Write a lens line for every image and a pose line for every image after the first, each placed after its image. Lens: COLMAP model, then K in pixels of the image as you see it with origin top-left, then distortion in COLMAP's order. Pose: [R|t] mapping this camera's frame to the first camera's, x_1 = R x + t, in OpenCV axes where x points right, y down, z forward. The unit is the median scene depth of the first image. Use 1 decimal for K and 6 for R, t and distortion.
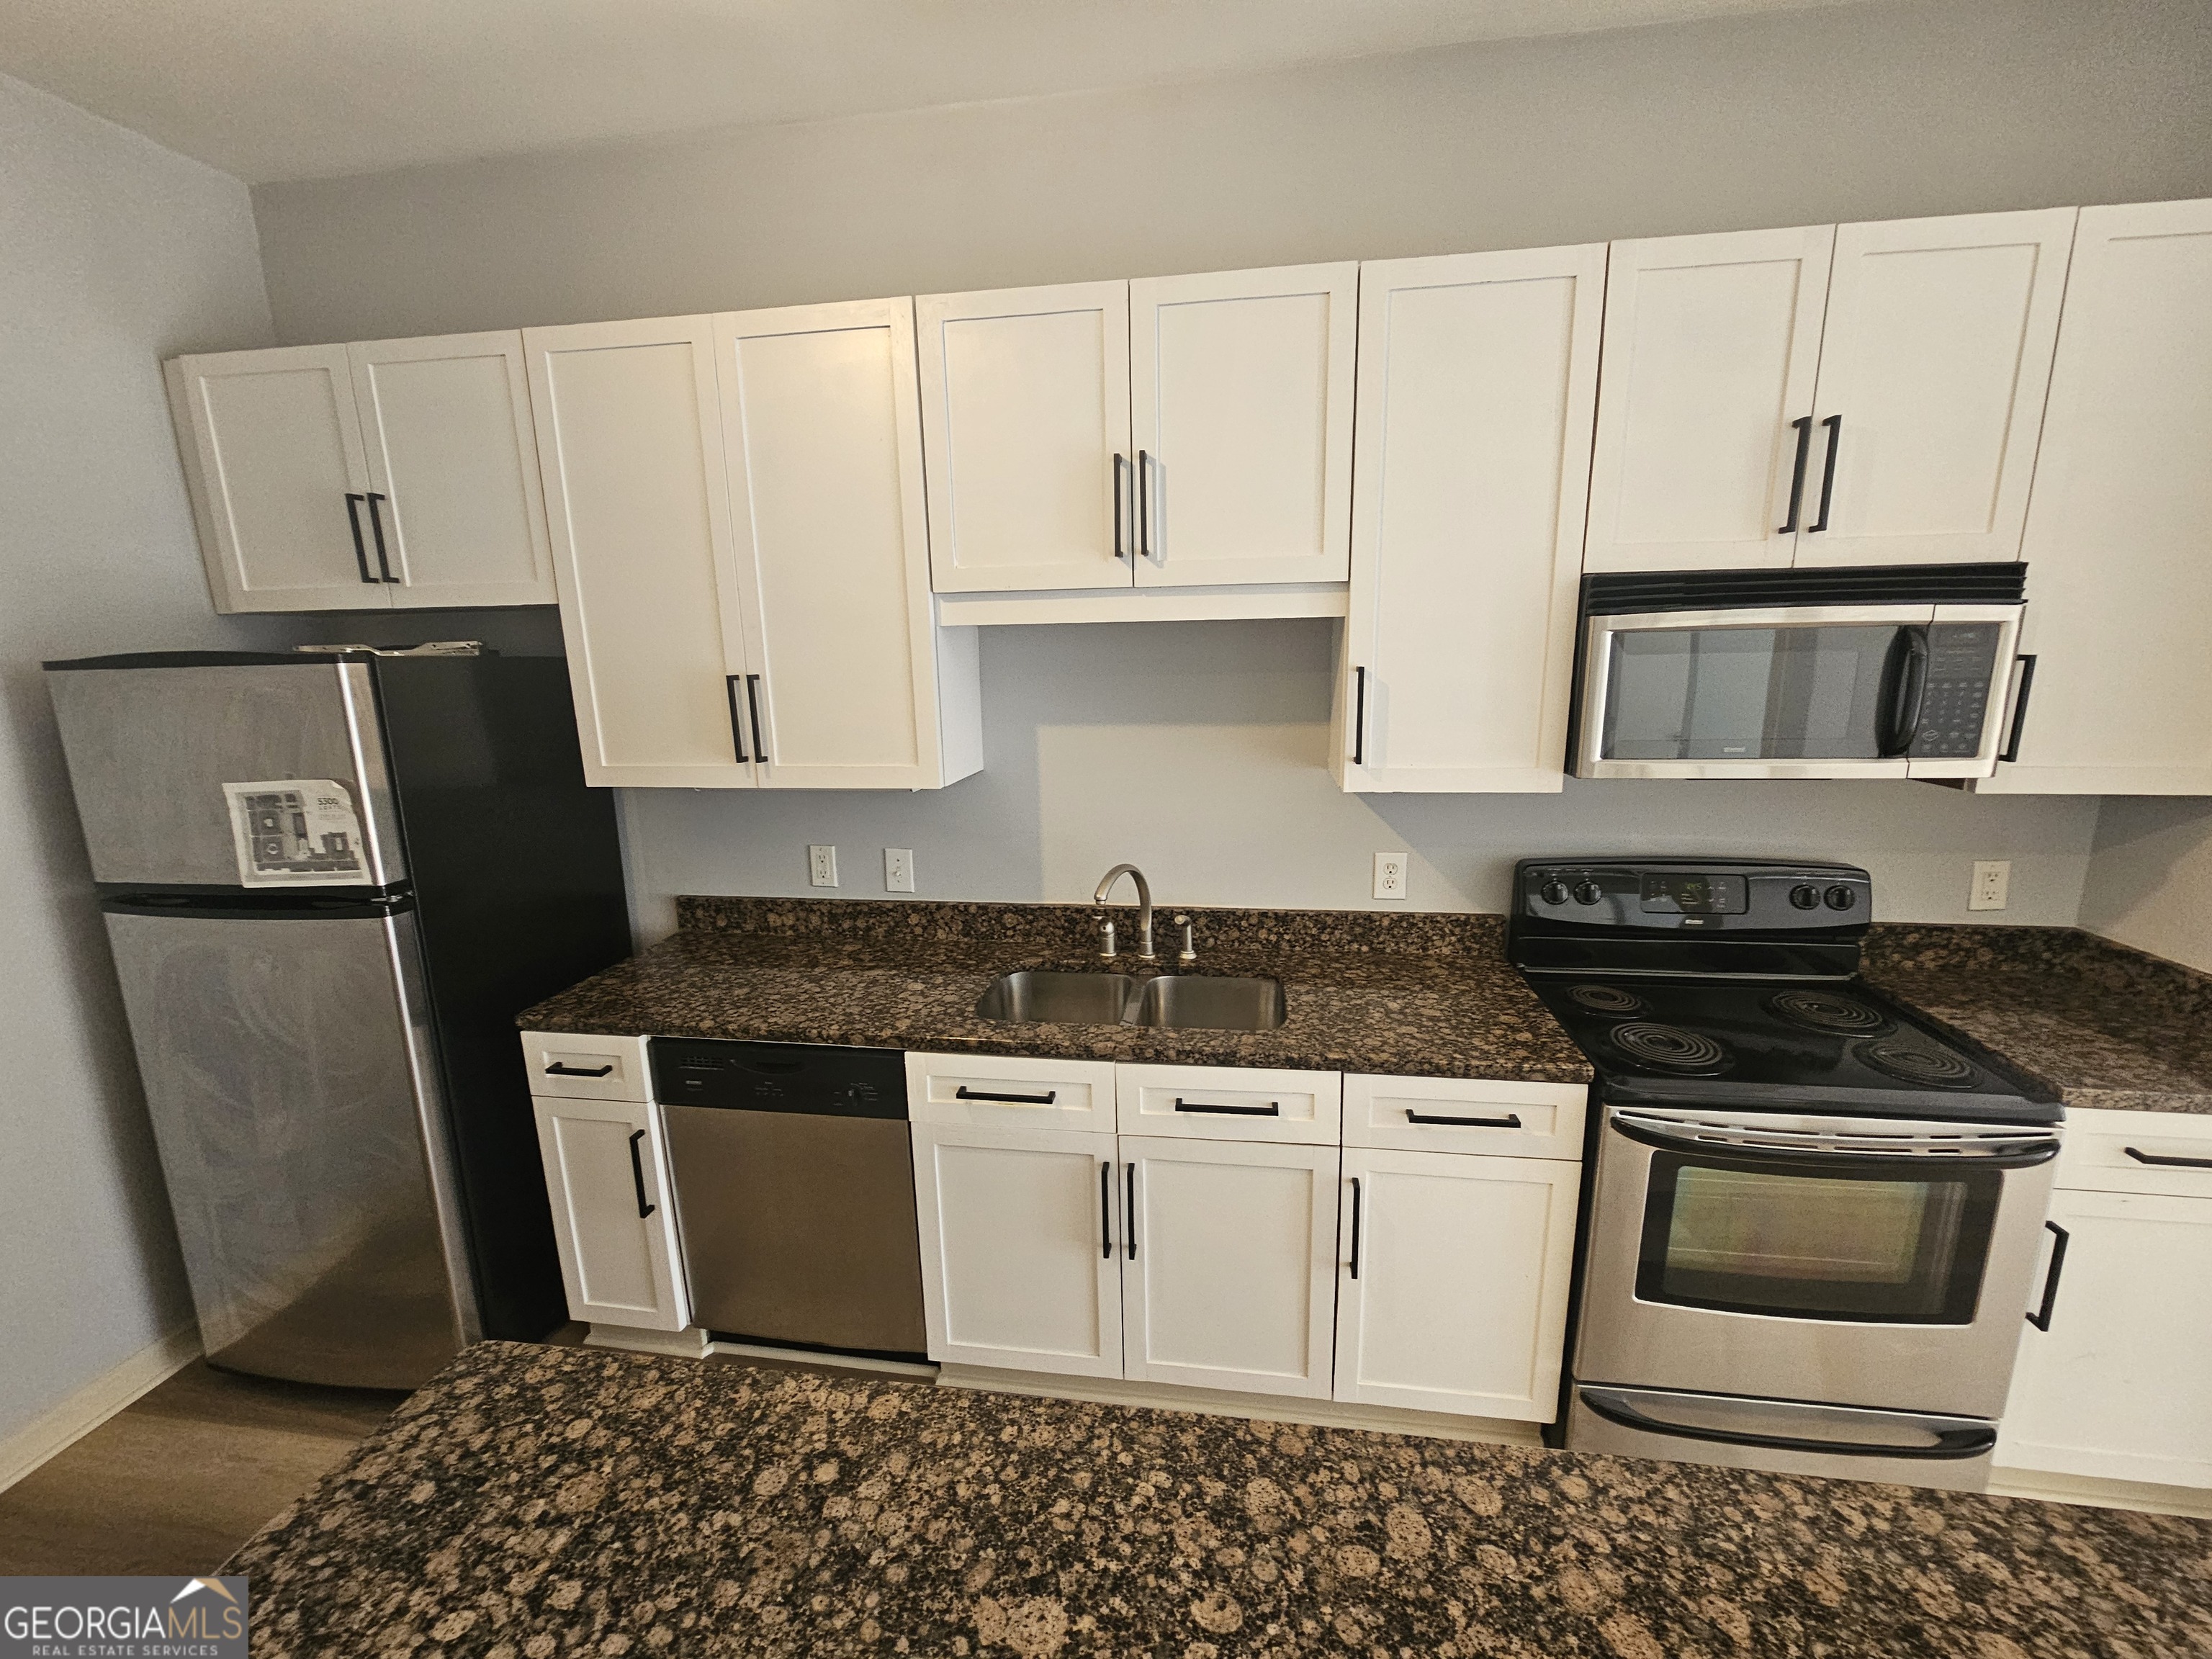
lens RADIAL K [[898.5, 0, 1116.6], [0, 898.5, 832.4], [0, 0, 1]] dist [-0.004680, 0.001040]
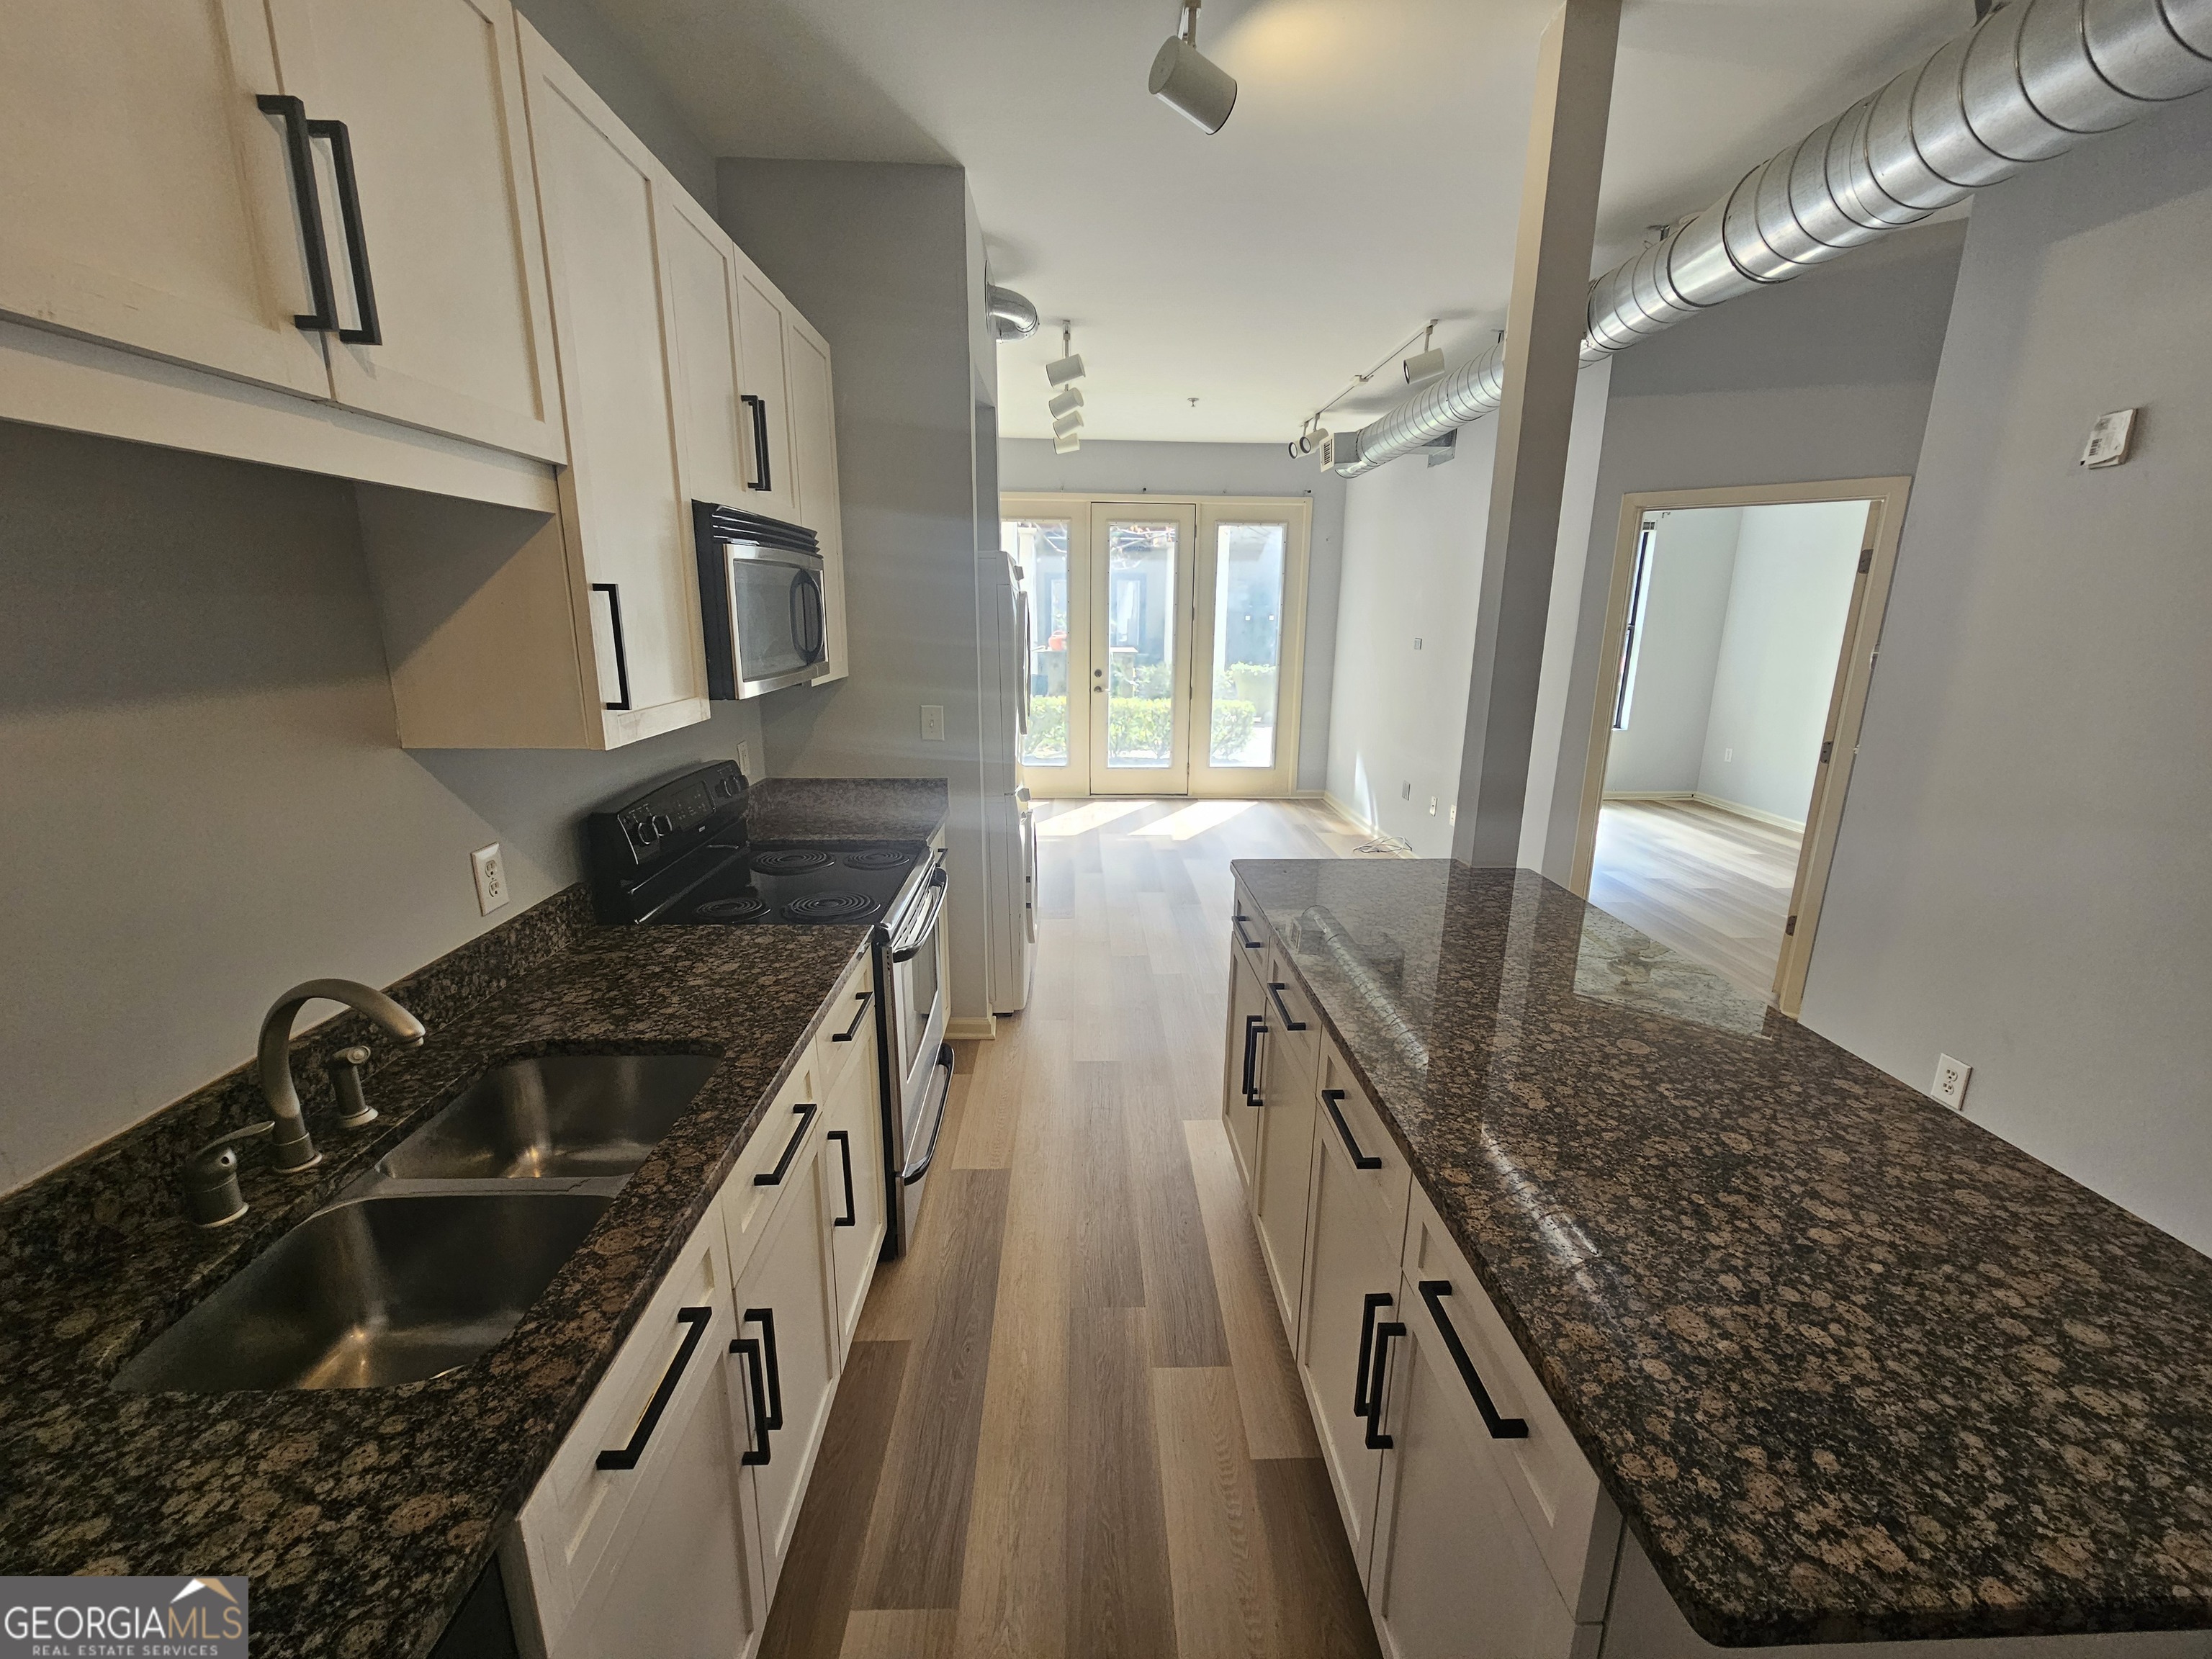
lens RADIAL K [[898.5, 0, 1113.2], [0, 898.5, 830.0], [0, 0, 1]] dist [-0.004680, 0.001040]
pose [[-0.179981, -0.219661, 0.958830, -1.189990], [0.192488, 0.948038, 0.253320, -0.190209], [-0.964653, 0.230157, -0.128347, 1.443614]]
